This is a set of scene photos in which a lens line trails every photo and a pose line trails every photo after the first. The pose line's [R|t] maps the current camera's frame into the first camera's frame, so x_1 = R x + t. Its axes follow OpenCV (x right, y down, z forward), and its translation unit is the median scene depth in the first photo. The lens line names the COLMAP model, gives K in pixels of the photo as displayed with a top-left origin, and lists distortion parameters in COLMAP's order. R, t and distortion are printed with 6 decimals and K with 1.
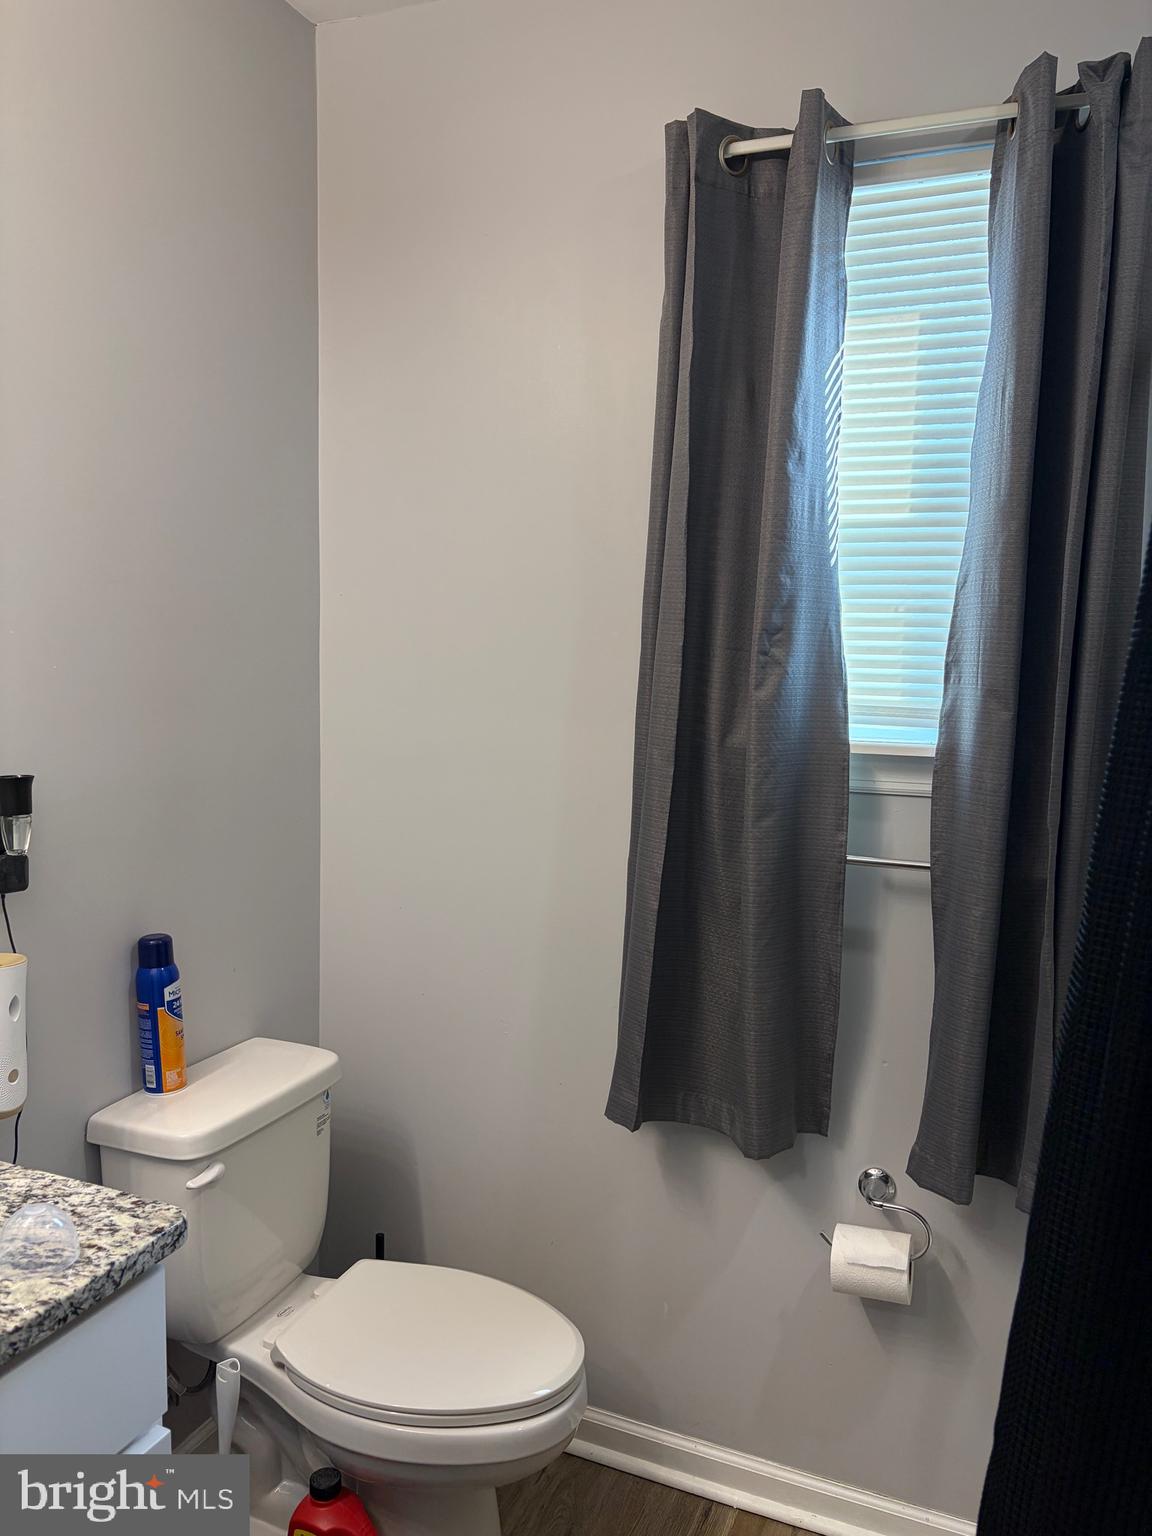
lens RADIAL K [[1125.9, 0, 572.1], [0, 1125.9, 785.0], [0, 0, 1]] dist [0.082814, -0.107937]
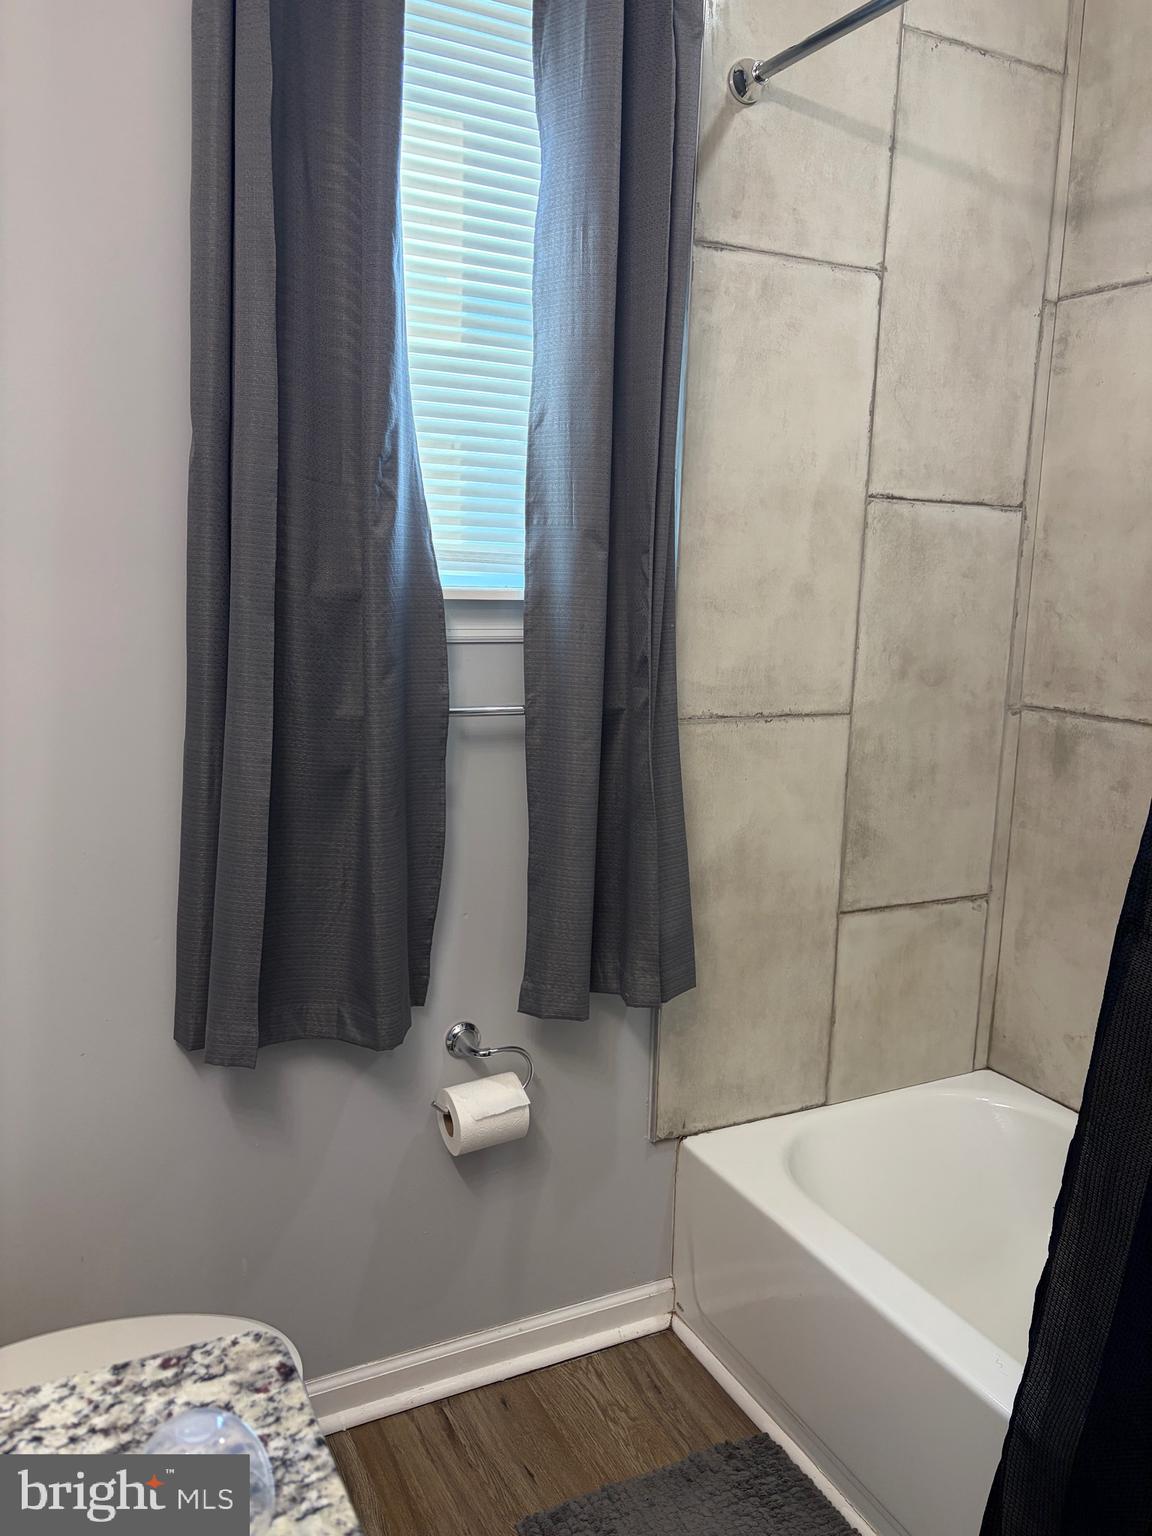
lens RADIAL K [[1159.0, 0, 569.0], [0, 1159.0, 762.2], [0, 0, 1]] dist [0.021649, -0.002892]
pose [[0.639047, -0.129621, 0.758167, -0.433728], [0.065263, 0.991281, 0.114467, 0.002634], [-0.766394, -0.023669, 0.641934, 0.303425]]
